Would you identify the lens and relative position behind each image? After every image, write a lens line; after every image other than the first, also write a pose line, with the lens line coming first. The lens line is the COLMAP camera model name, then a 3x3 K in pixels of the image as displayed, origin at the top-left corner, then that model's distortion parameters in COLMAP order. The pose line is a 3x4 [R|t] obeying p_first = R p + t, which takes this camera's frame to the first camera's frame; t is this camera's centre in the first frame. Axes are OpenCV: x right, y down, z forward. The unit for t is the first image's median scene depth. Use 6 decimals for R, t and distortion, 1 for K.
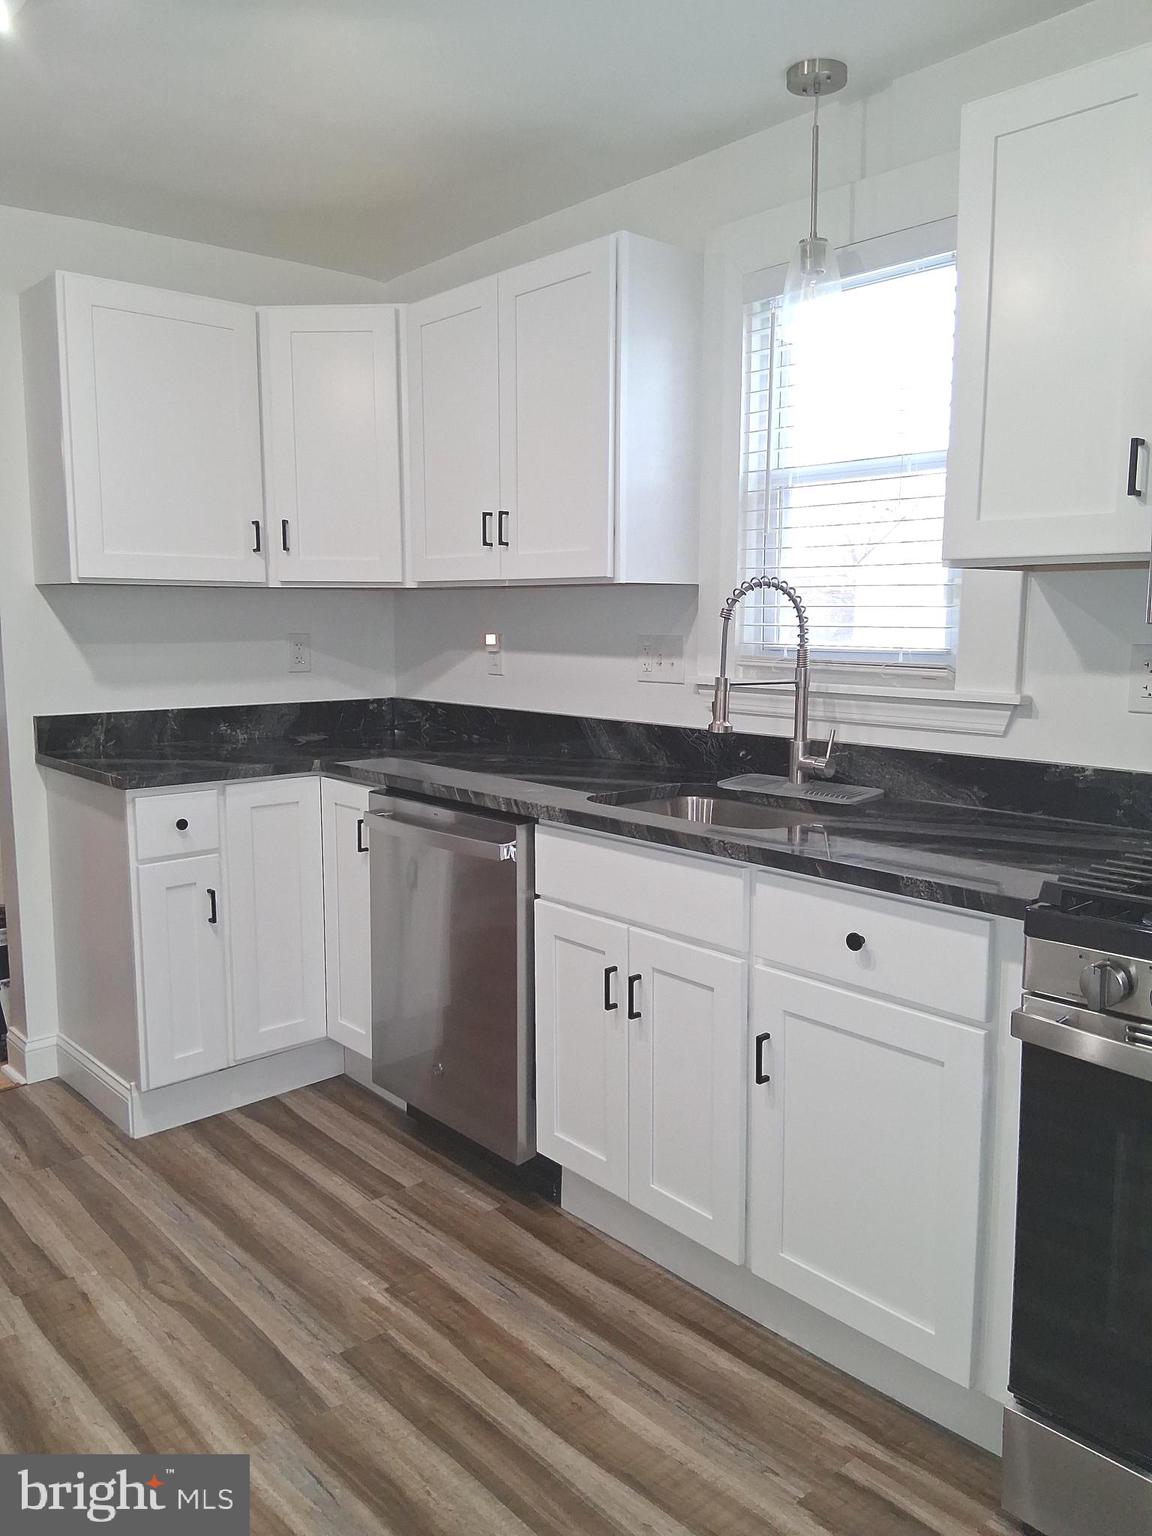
lens RADIAL K [[1125.9, 0, 560.9], [0, 1125.9, 794.3], [0, 0, 1]] dist [0.100302, -0.191667]
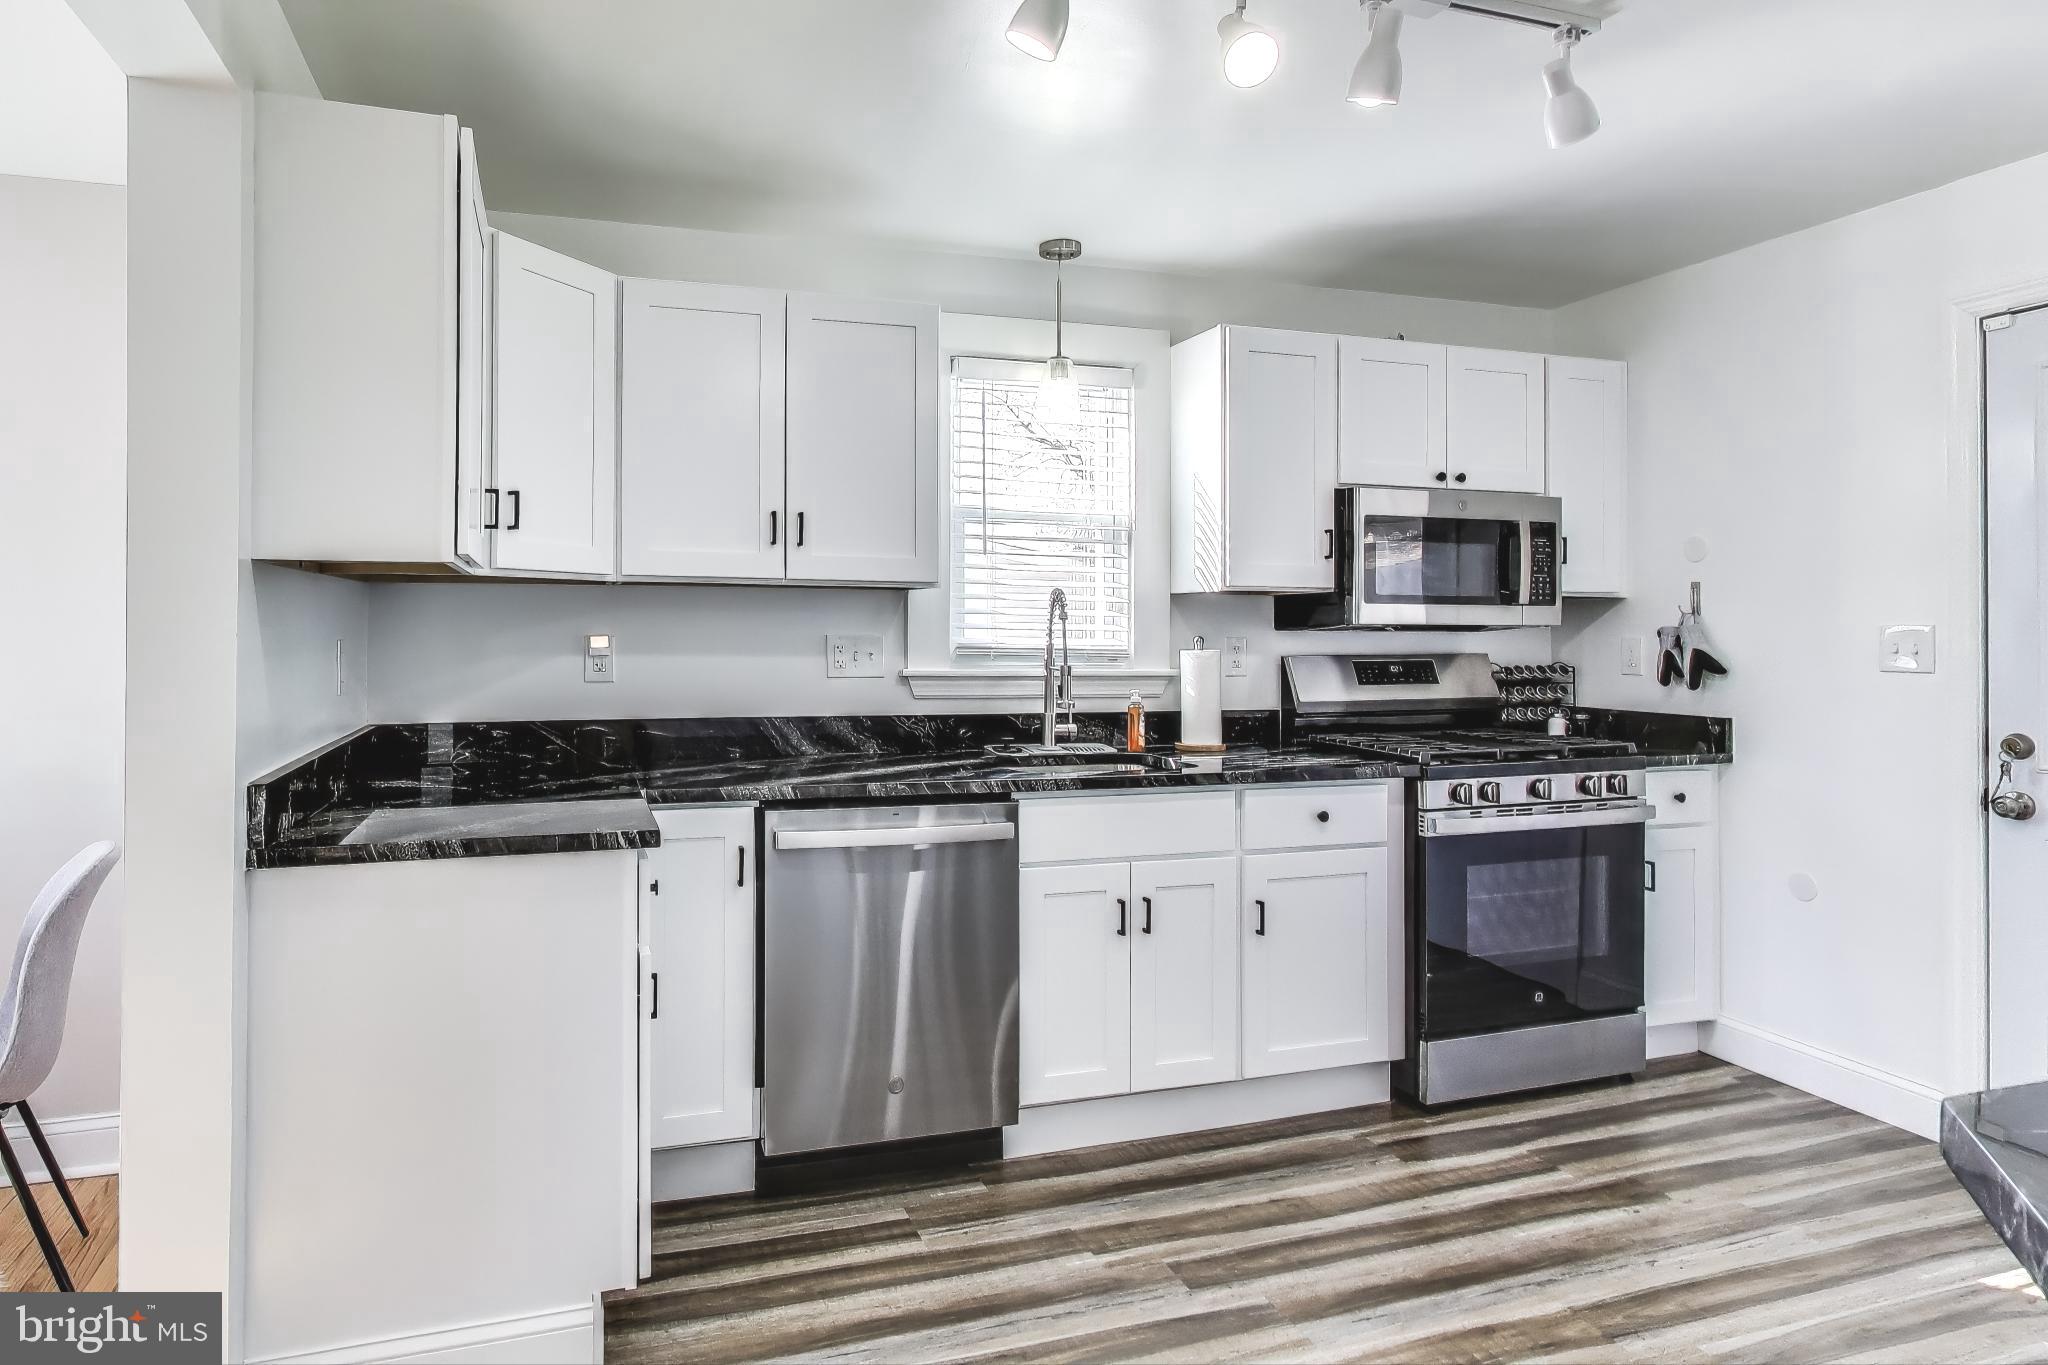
lens RADIAL K [[1163.4, 0, 928.6], [0, 1163.4, 626.5], [0, 0, 1]] dist [0.000297, 0.001368]
pose [[0.414063, 0.001127, 0.910248, -1.170544], [0.134310, 0.988978, -0.062321, -0.088935], [-0.900285, 0.148060, 0.409348, 0.603758]]
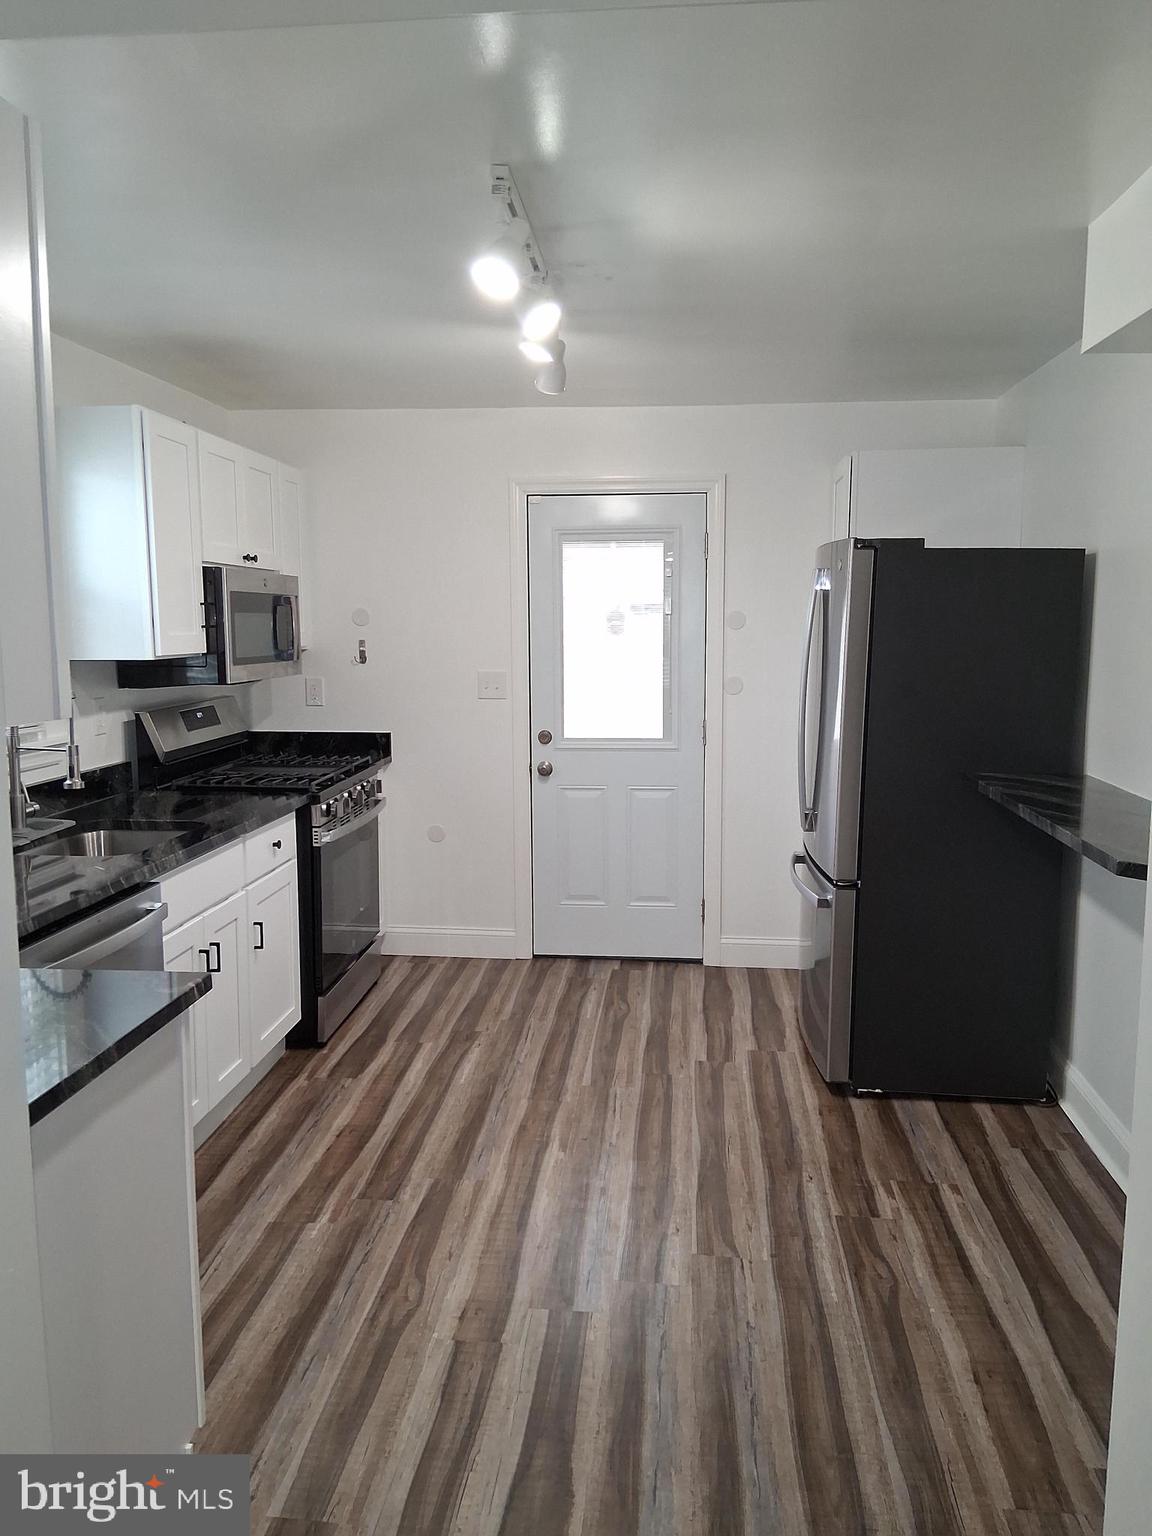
lens RADIAL K [[1160.6, 0, 576.0], [0, 1160.6, 768.0], [0, 0, 1]] dist [0.135171, -0.219121]
pose [[-0.682030, -0.097974, 0.724732, -1.259552], [0.108346, 0.966514, 0.232621, -0.340090], [-0.723254, 0.237176, -0.648576, 1.506912]]
